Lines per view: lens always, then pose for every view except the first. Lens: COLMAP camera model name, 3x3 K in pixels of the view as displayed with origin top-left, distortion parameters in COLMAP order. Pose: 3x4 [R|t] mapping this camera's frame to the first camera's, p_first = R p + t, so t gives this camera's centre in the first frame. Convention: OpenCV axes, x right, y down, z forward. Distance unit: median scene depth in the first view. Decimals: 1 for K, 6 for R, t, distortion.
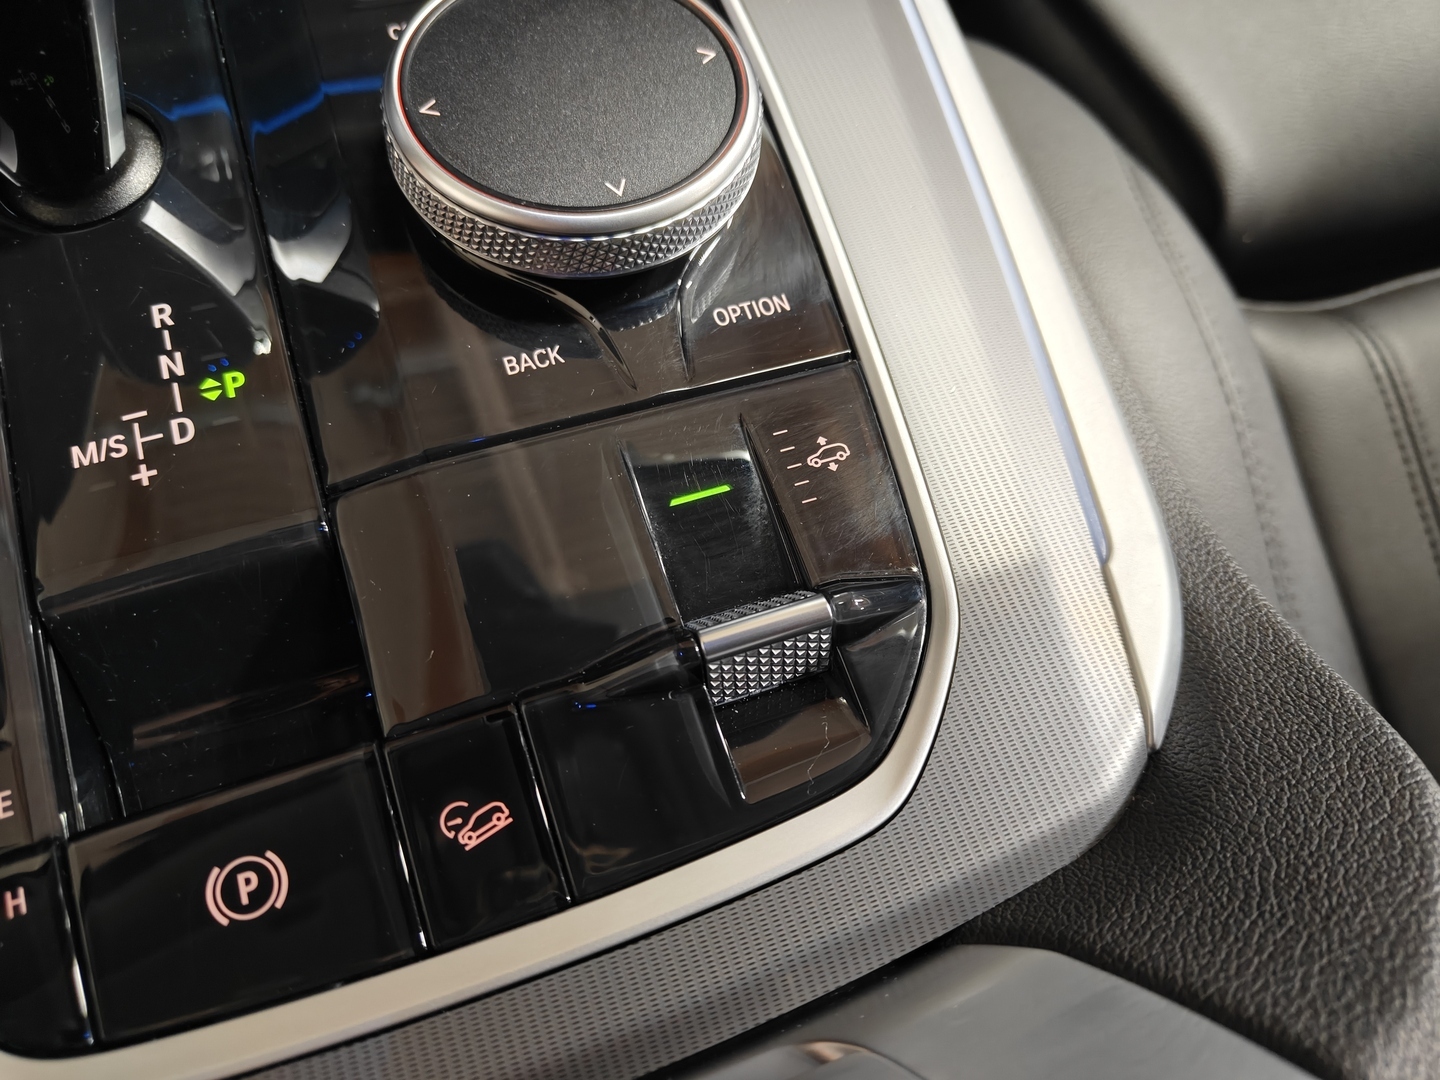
lens RADIAL K [[1070.5, 0, 722.5], [0, 1070.5, 536.9], [0, 0, 1]] dist [-0.030017, 0.000806]
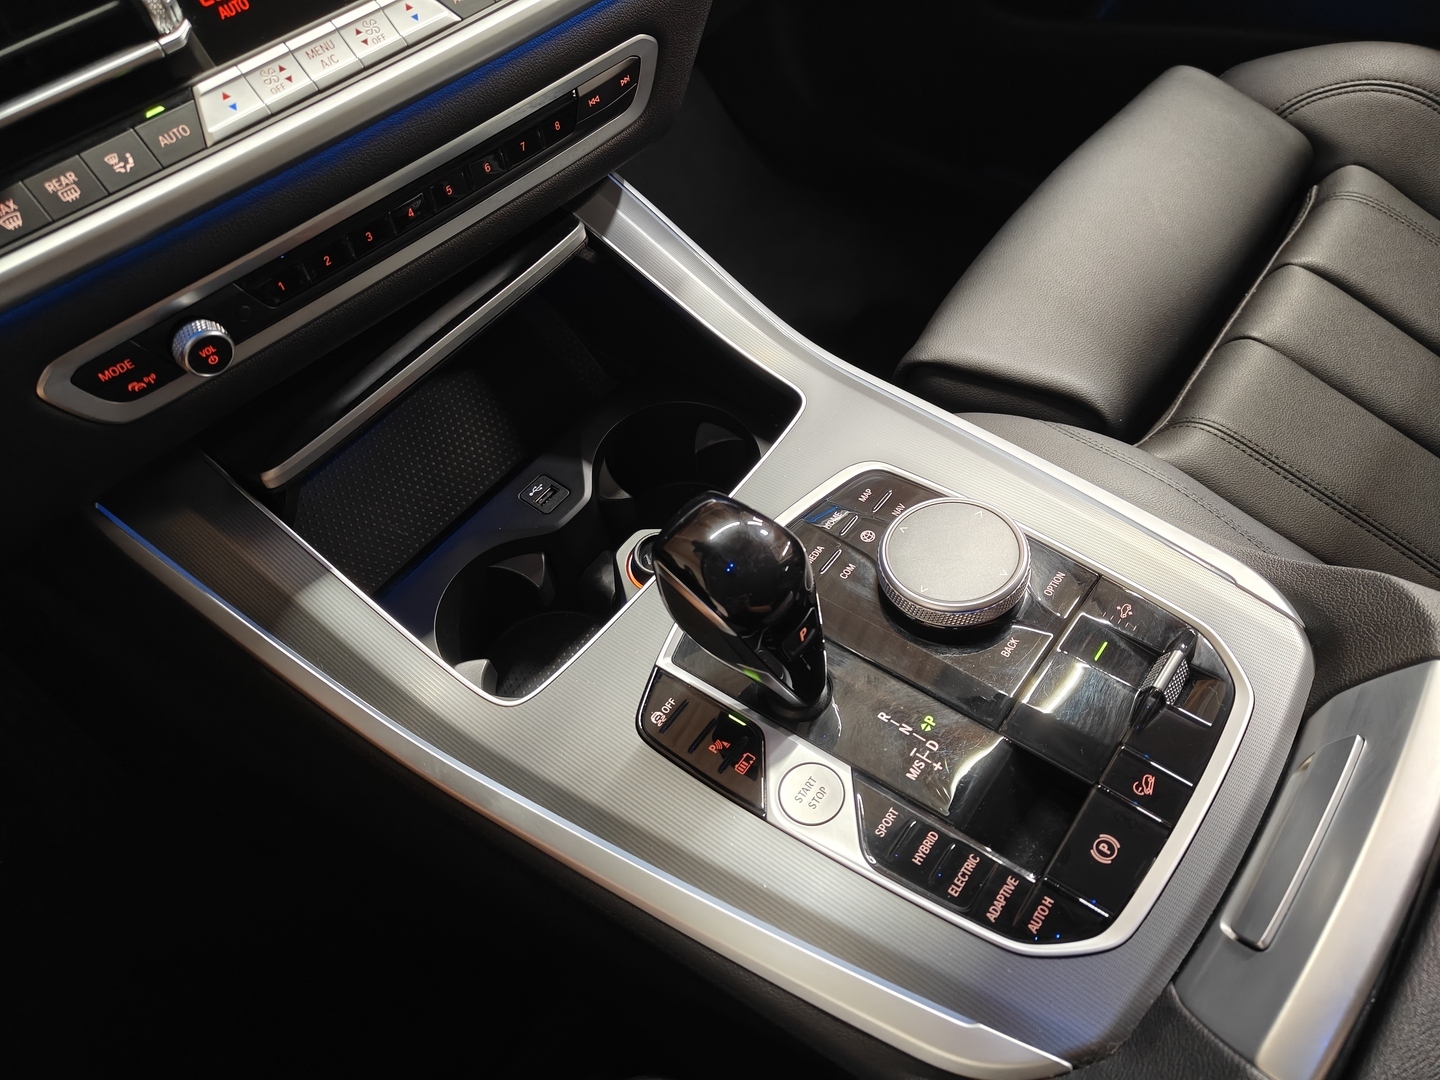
lens RADIAL K [[1024.4, 0, 722.9], [0, 1024.4, 545.0], [0, 0, 1]] dist [-0.000279, -0.000811]
pose [[0.818539, -0.552946, 0.155708, -1.052553], [0.574438, 0.789660, -0.215541, -0.242290], [-0.003774, 0.265874, 0.964001, -1.491376]]
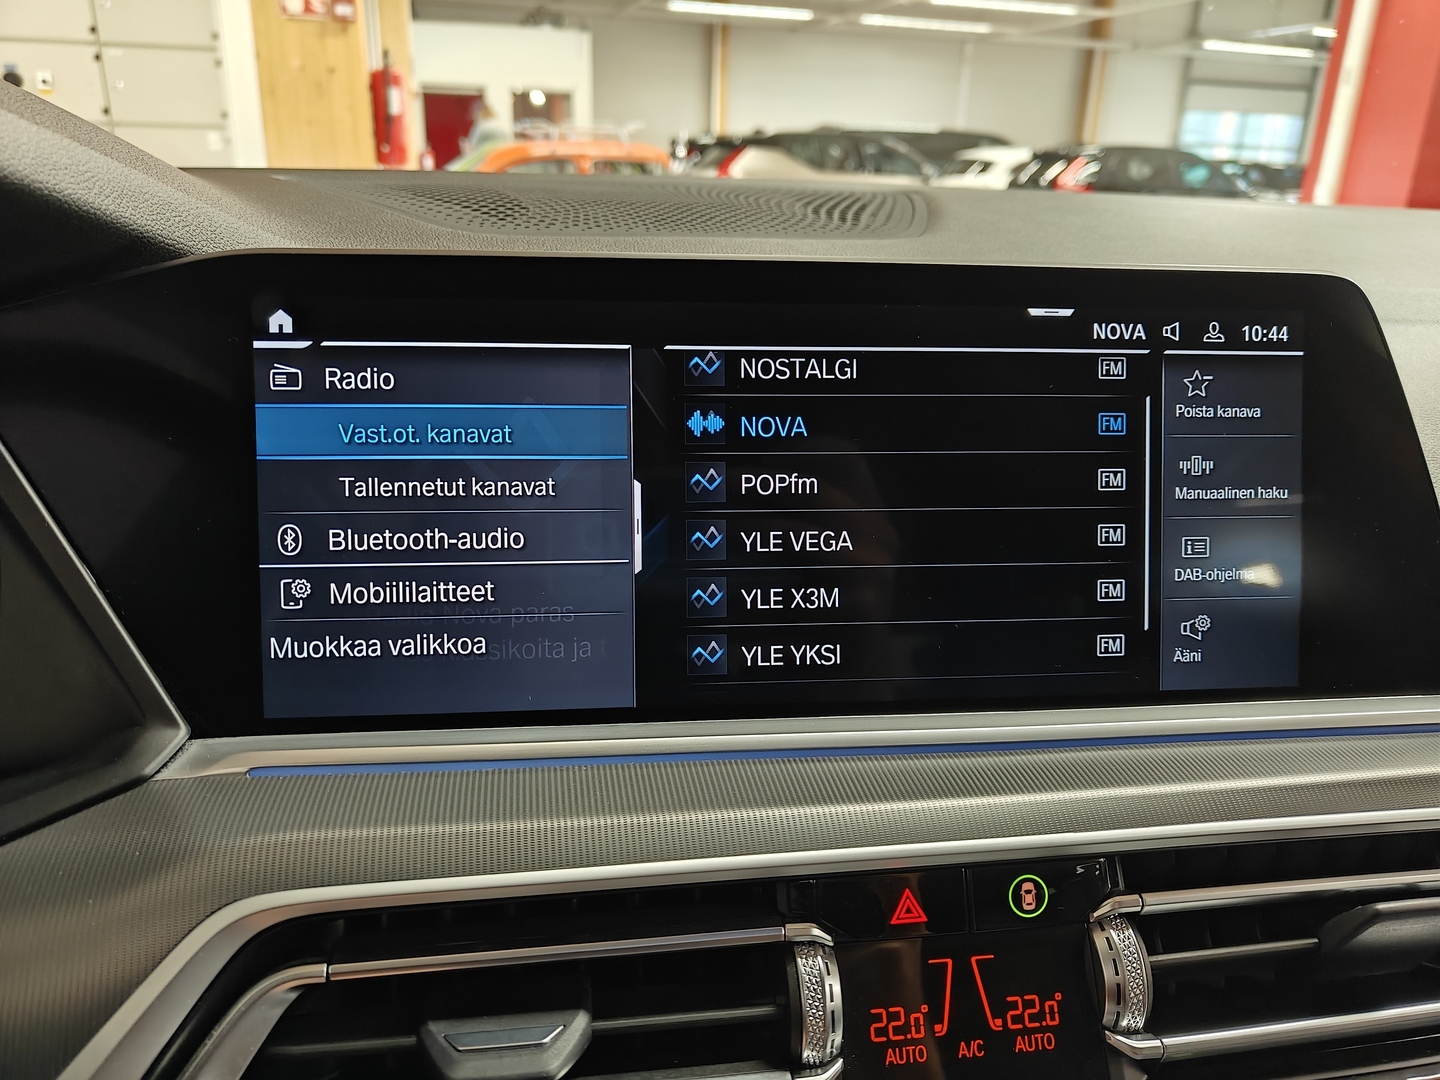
lens RADIAL K [[1028.0, 0, 722.0], [0, 1028.0, 543.6], [0, 0, 1]] dist [-0.001348, -0.001051]
pose [[0.992073, -0.098637, -0.077857, -1.011865], [-0.003633, 0.596801, -0.802381, -1.481519], [0.125609, 0.796303, 0.591712, -1.256688]]
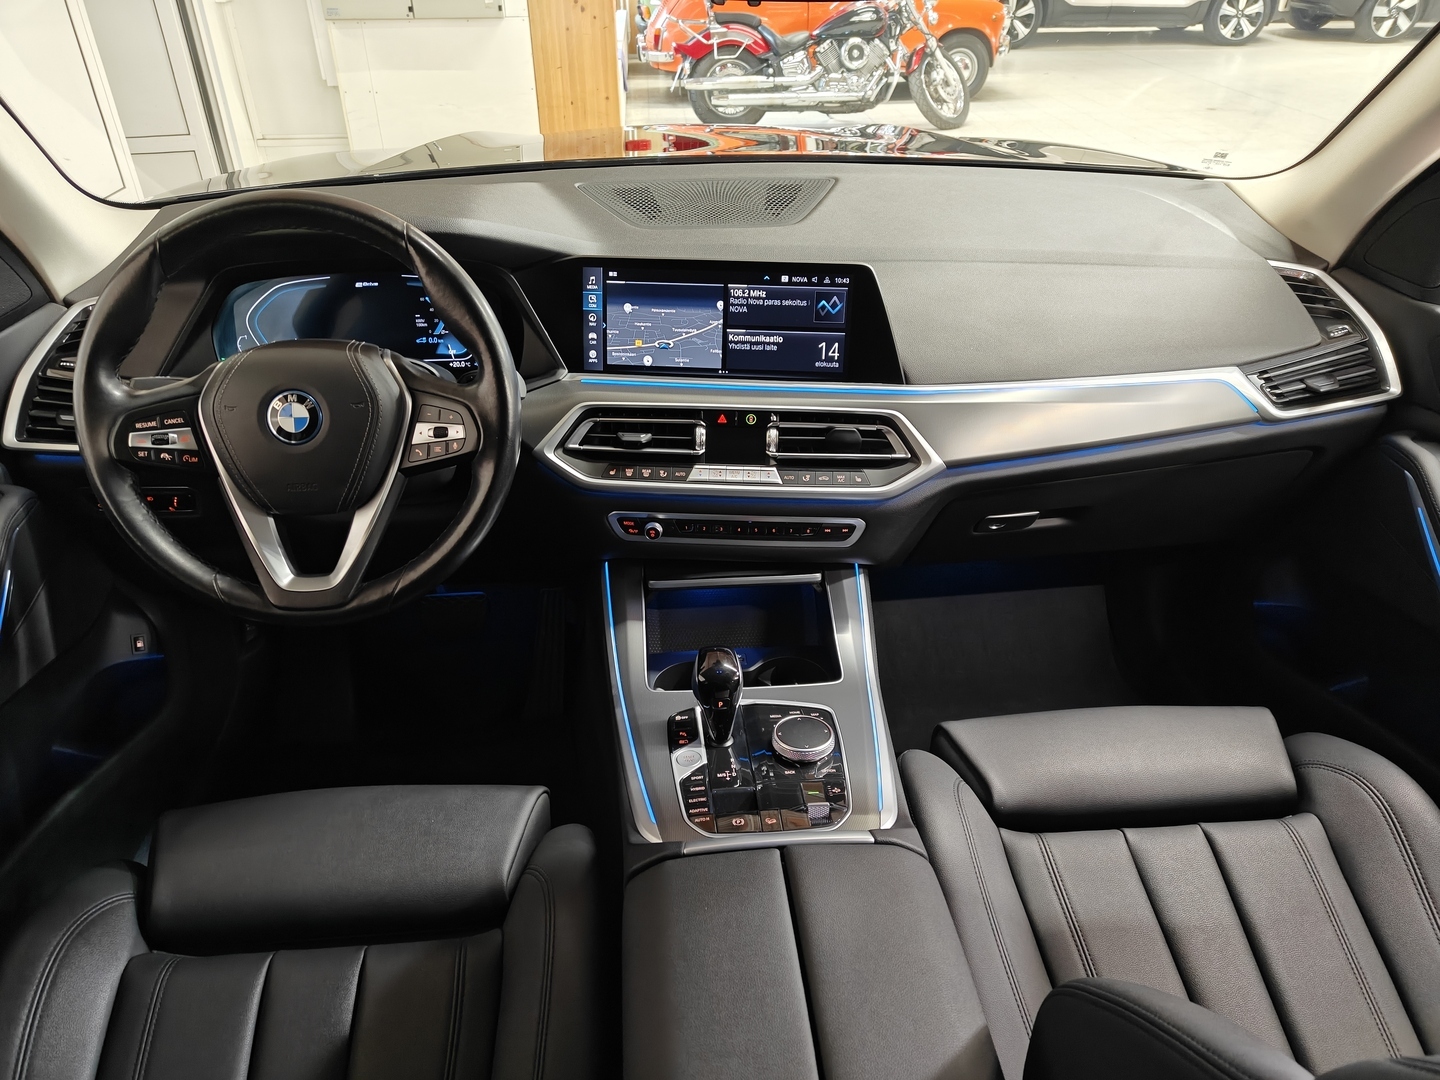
lens RADIAL K [[997.4, 0, 719.7], [0, 997.4, 546.6], [0, 0, 1]] dist [0.041022, -0.035798]
pose [[0.955090, 0.010222, -0.296138, 1.191151], [-0.202523, 0.752060, -0.627209, 2.685873], [0.216302, 0.659016, 0.720355, -4.302509]]
